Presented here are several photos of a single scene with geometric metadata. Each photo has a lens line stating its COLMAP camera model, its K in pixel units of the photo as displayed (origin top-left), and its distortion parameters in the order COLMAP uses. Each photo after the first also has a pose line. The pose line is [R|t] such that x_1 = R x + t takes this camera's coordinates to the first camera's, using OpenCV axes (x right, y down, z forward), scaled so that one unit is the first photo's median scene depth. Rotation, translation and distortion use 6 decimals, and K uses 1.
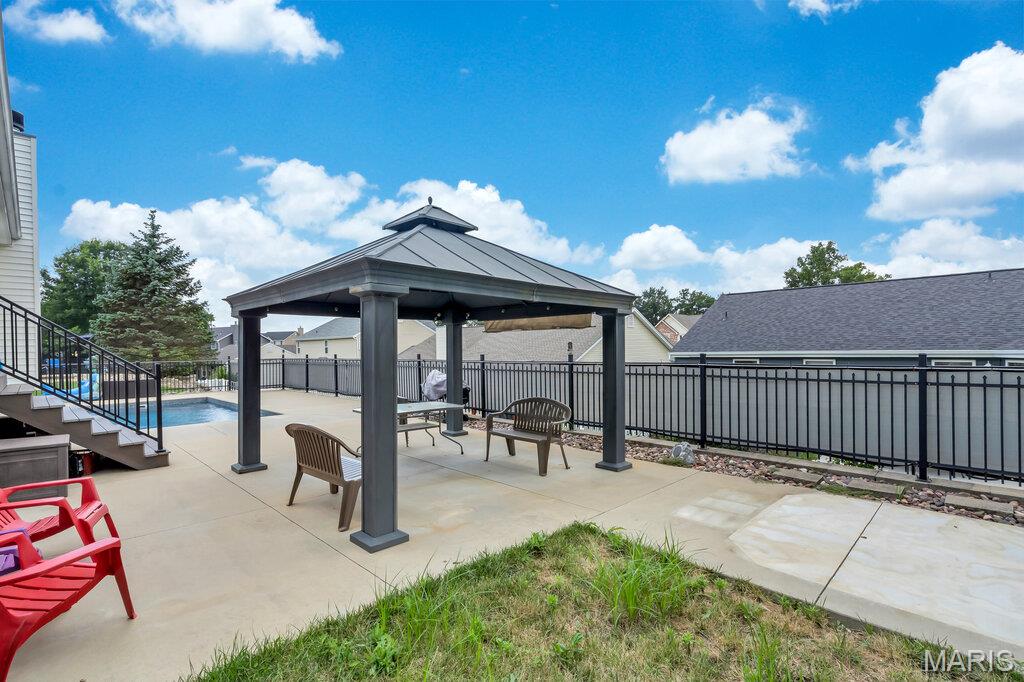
lens RADIAL K [[470.5, 0, 508.4], [0, 470.5, 339.5], [0, 0, 1]] dist [-0.001443, 0.000030]
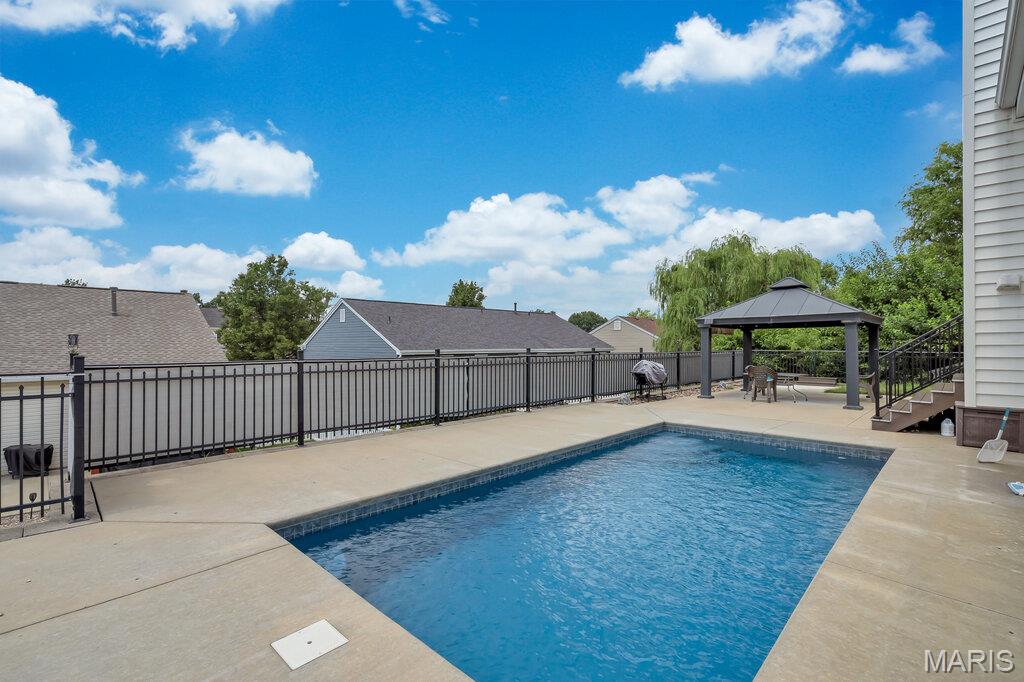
lens RADIAL K [[470.5, 0, 508.4], [0, 470.5, 339.5], [0, 0, 1]] dist [-0.001443, 0.000030]
pose [[-0.022713, 0.021096, 0.999519, -0.811125], [-0.022405, 0.999515, -0.021605, 0.028599], [-0.999491, -0.022885, -0.022229, 0.835260]]
